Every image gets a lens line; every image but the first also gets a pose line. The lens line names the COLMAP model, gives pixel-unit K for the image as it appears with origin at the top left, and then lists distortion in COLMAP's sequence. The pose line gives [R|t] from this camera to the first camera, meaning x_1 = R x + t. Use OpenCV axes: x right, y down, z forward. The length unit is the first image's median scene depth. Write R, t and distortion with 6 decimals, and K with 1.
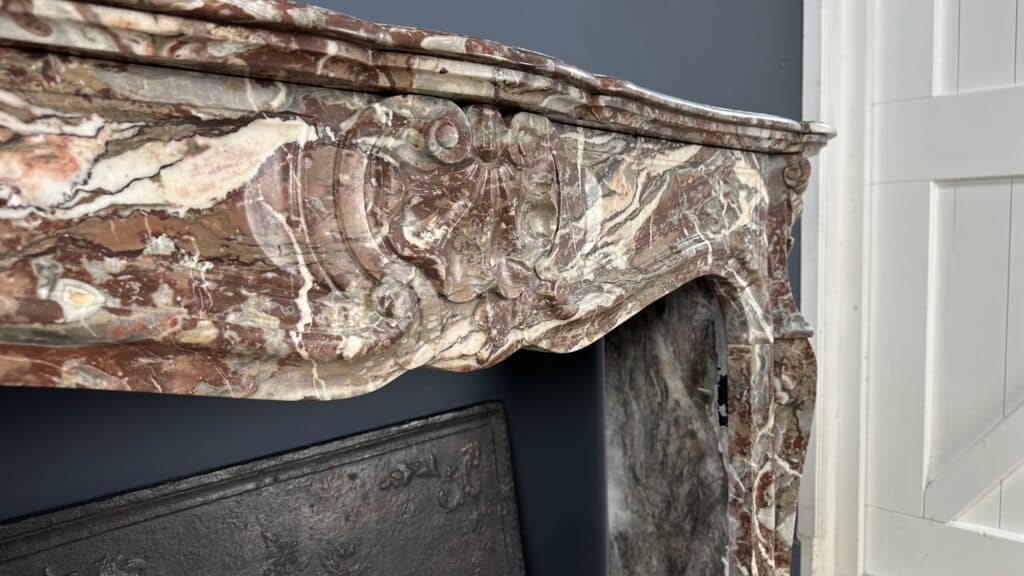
lens RADIAL K [[722.0, 0, 512.5], [0, 722.0, 292.9], [0, 0, 1]] dist [0.127808, -0.239420]
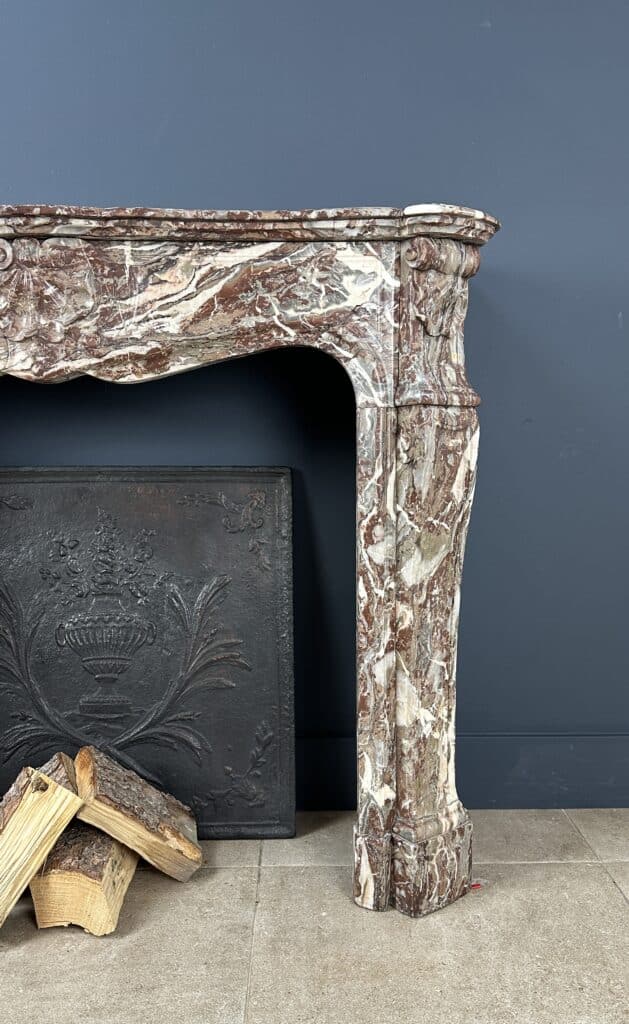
lens RADIAL K [[790.6, 0, 313.7], [0, 790.6, 564.0], [0, 0, 1]] dist [0.210898, -0.470493]
pose [[0.702553, 0.122771, -0.700961, 1.589379], [-0.062366, 0.991838, 0.111210, 0.240075], [0.708894, -0.034414, 0.704475, -0.013521]]
